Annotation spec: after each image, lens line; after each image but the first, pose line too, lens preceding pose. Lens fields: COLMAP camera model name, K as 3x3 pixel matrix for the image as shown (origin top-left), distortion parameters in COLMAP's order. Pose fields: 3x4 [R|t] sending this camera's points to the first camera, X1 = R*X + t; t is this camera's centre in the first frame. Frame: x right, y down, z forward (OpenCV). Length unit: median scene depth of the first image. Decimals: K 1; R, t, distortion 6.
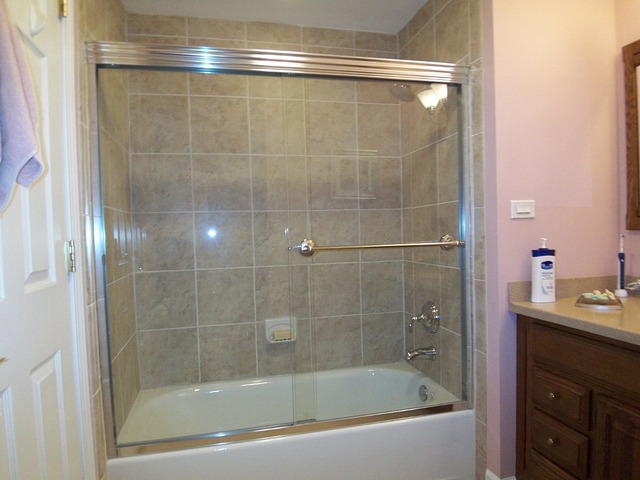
lens RADIAL K [[433.0, 0, 322.1], [0, 433.0, 247.6], [0, 0, 1]] dist [-0.003043, -0.055106]
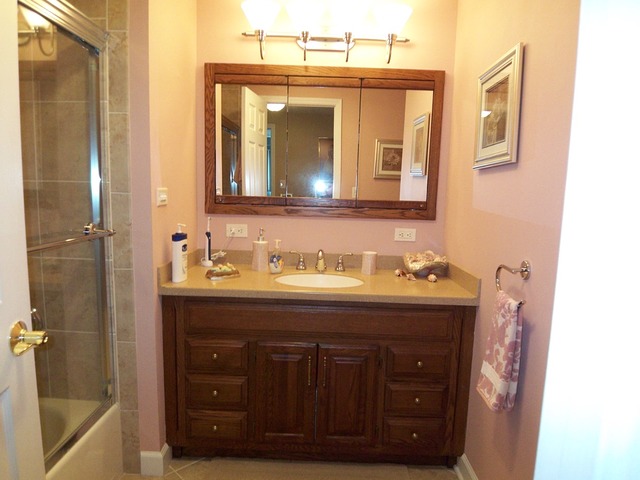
lens RADIAL K [[433.0, 0, 322.1], [0, 433.0, 247.6], [0, 0, 1]] dist [-0.003043, -0.055106]
pose [[0.234863, -0.099050, 0.966969, -0.471003], [0.002555, 0.994854, 0.101286, -0.070792], [-0.972025, -0.021318, 0.233908, 0.367880]]
